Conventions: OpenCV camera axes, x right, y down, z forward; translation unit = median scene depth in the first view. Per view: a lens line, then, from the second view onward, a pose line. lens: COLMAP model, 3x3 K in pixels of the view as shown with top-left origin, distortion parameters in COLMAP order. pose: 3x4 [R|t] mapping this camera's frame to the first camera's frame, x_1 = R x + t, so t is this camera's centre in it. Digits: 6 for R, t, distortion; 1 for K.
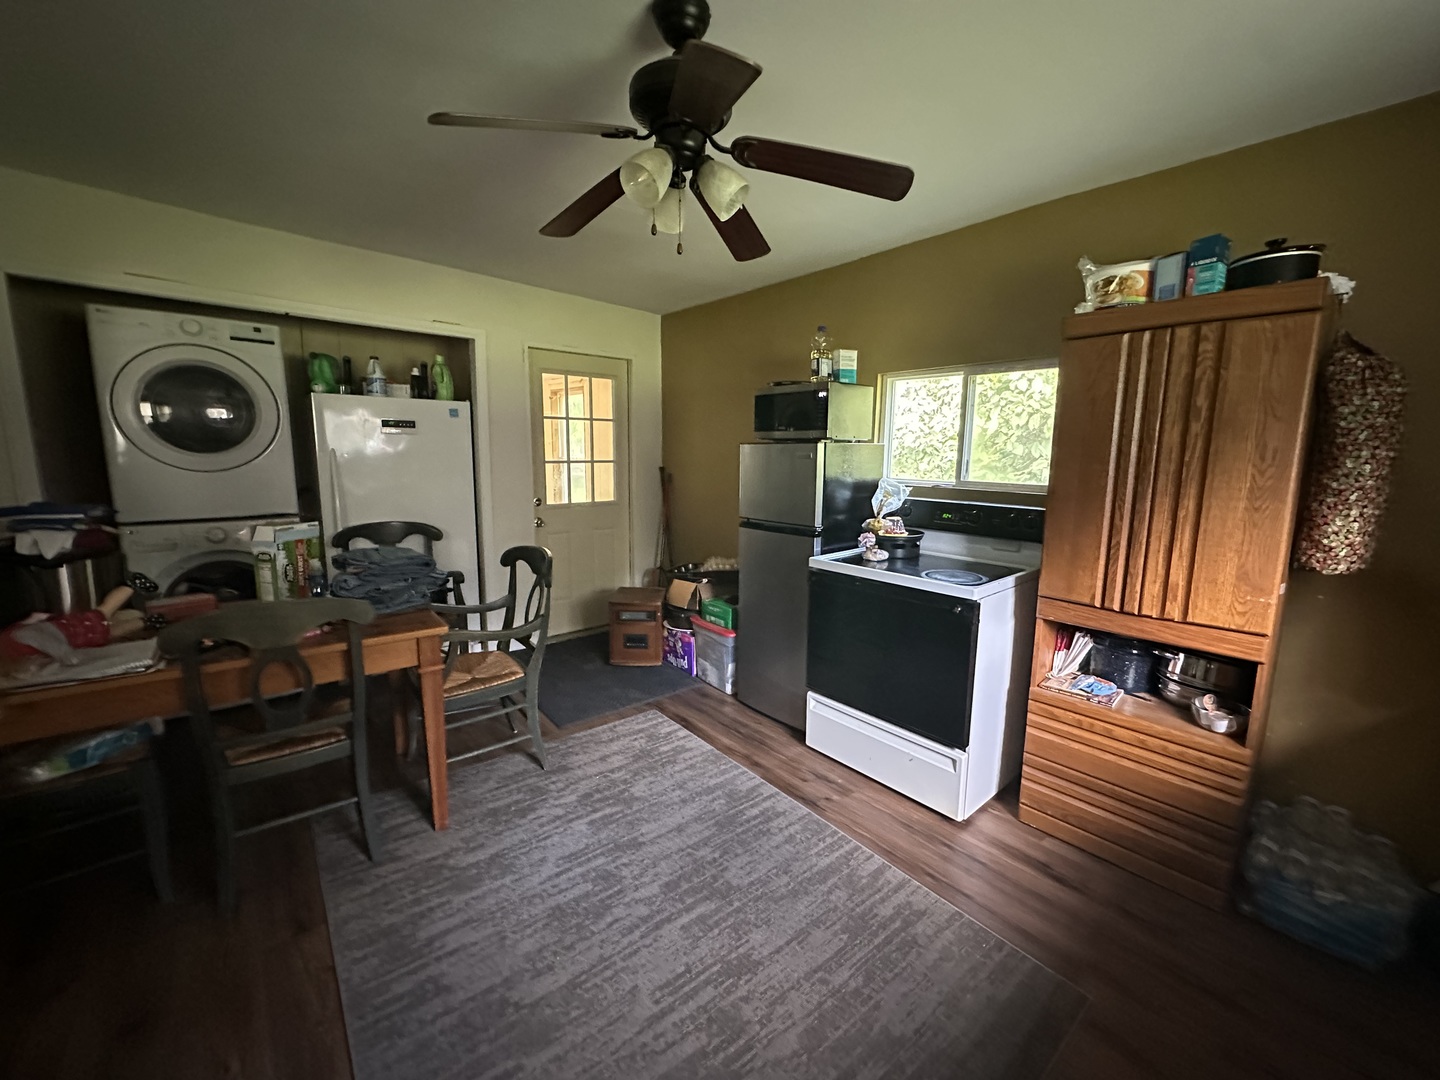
lens RADIAL K [[578.5, 0, 724.0], [0, 578.5, 540.7], [0, 0, 1]] dist [-0.004348, 0.000456]
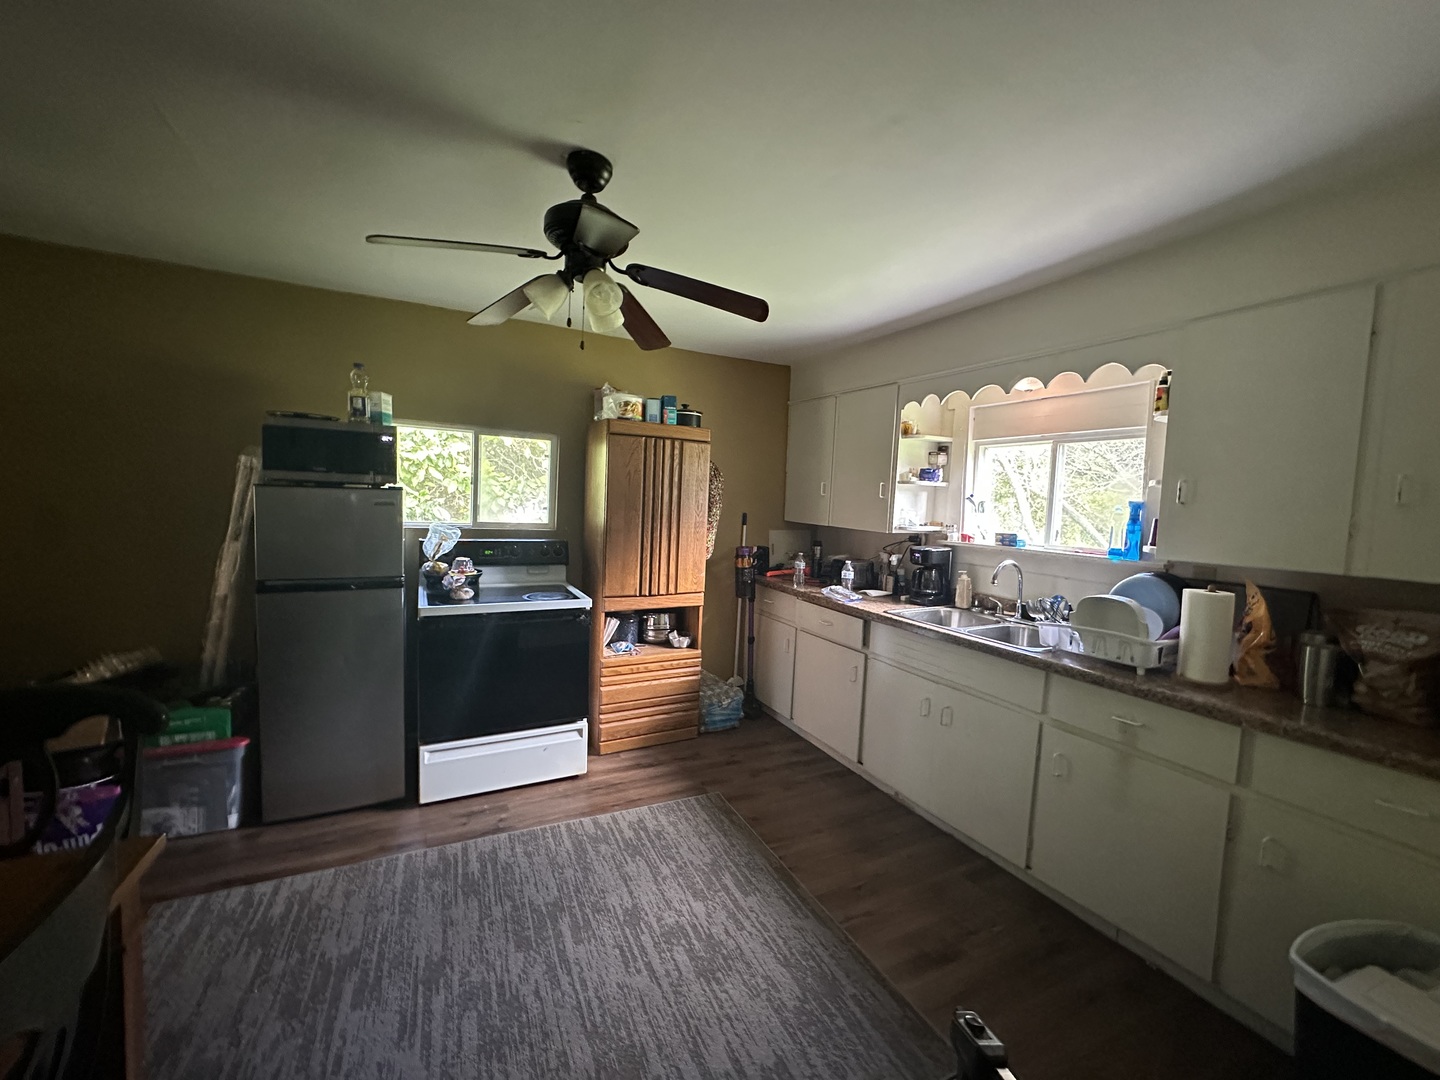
lens RADIAL K [[578.5, 0, 724.0], [0, 578.5, 540.7], [0, 0, 1]] dist [-0.004348, 0.000456]
pose [[0.222350, -0.071871, 0.972314, -0.852403], [0.114058, 0.992349, 0.047269, -0.088051], [-0.968272, 0.100390, 0.228846, 0.338995]]
